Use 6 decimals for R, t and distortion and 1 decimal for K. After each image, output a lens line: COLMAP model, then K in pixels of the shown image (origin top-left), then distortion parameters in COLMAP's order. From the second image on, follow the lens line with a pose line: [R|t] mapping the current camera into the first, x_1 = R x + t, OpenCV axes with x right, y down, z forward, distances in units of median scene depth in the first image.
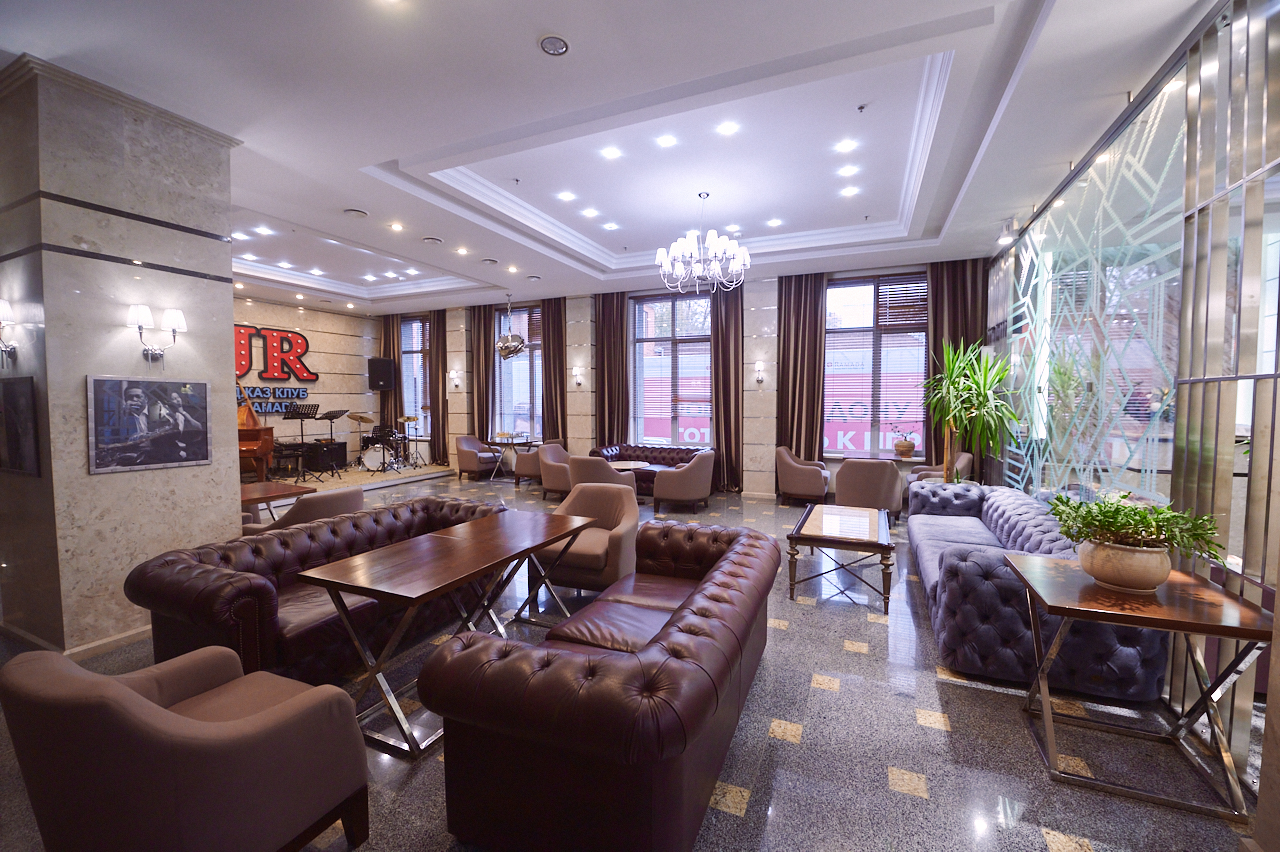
lens RADIAL K [[510.1, 0, 643.4], [0, 510.1, 428.0], [0, 0, 1]] dist [-0.013778, -0.005540]
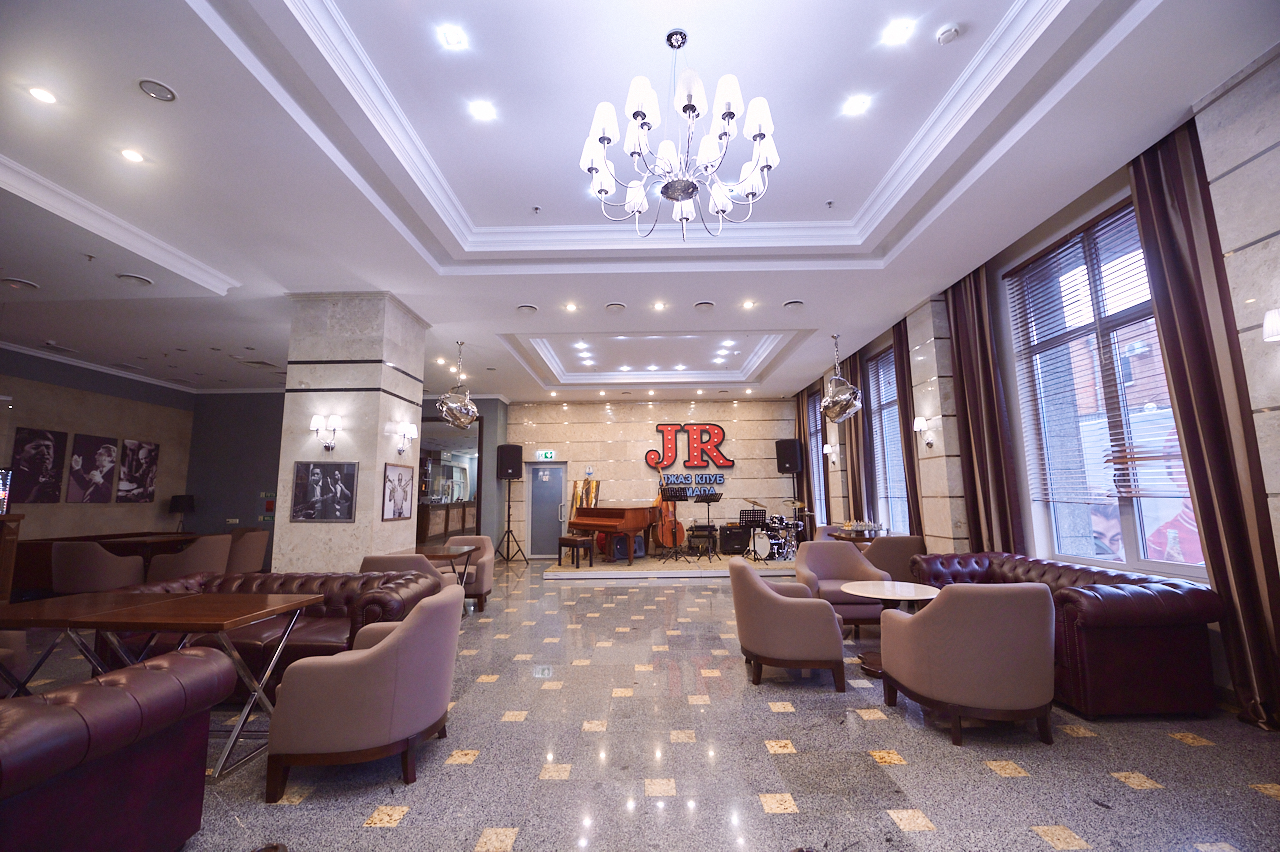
lens RADIAL K [[510.1, 0, 643.4], [0, 510.1, 428.0], [0, 0, 1]] dist [-0.013778, -0.005540]
pose [[0.387936, -0.129657, -0.912521, 0.345019], [-0.039043, 0.986856, -0.156817, 0.001486], [0.920859, 0.096463, 0.377775, 0.547788]]
